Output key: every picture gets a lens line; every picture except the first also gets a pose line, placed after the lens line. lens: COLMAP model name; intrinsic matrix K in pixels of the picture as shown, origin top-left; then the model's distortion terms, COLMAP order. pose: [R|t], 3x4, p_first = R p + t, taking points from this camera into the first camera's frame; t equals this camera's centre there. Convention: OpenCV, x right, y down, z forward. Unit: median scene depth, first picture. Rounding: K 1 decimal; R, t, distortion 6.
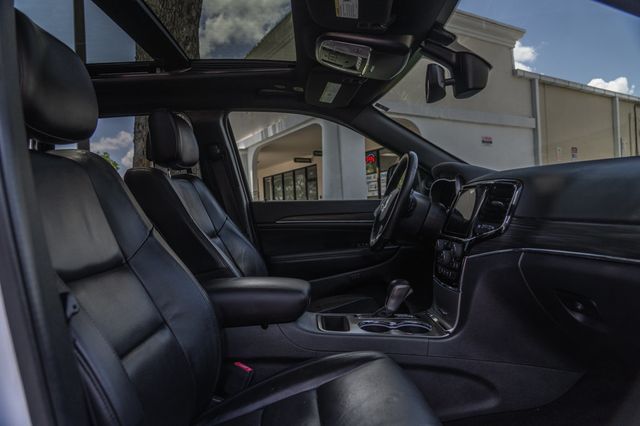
lens RADIAL K [[443.0, 0, 324.2], [0, 443.0, 212.6], [0, 0, 1]] dist [-0.008851, 0.008625]
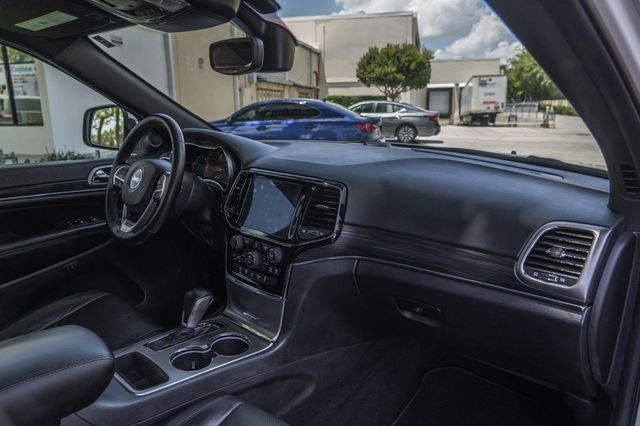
lens RADIAL K [[443.0, 0, 322.9], [0, 443.0, 215.6], [0, 0, 1]] dist [-0.008851, 0.008625]
pose [[0.683701, -0.143711, 0.715472, -0.257247], [-0.026633, 0.974851, 0.221260, -0.185873], [-0.729276, -0.170331, 0.662680, 0.304705]]
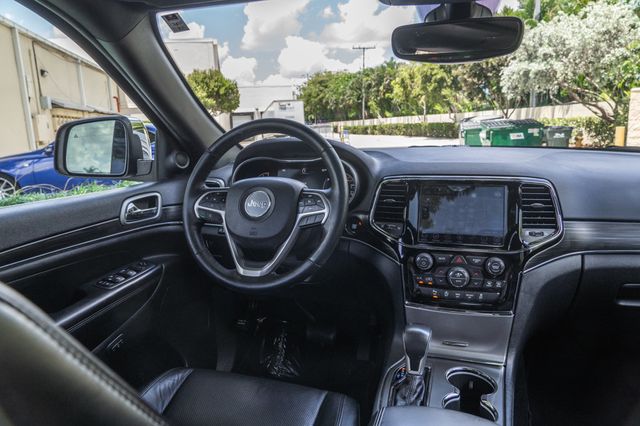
lens RADIAL K [[443.0, 0, 309.5], [0, 443.0, 206.4], [0, 0, 1]] dist [-0.008851, 0.008625]
pose [[0.305906, -0.141940, 0.941422, -0.512107], [0.016930, 0.989479, 0.143684, -0.135097], [-0.951911, -0.028015, 0.305090, 0.995354]]
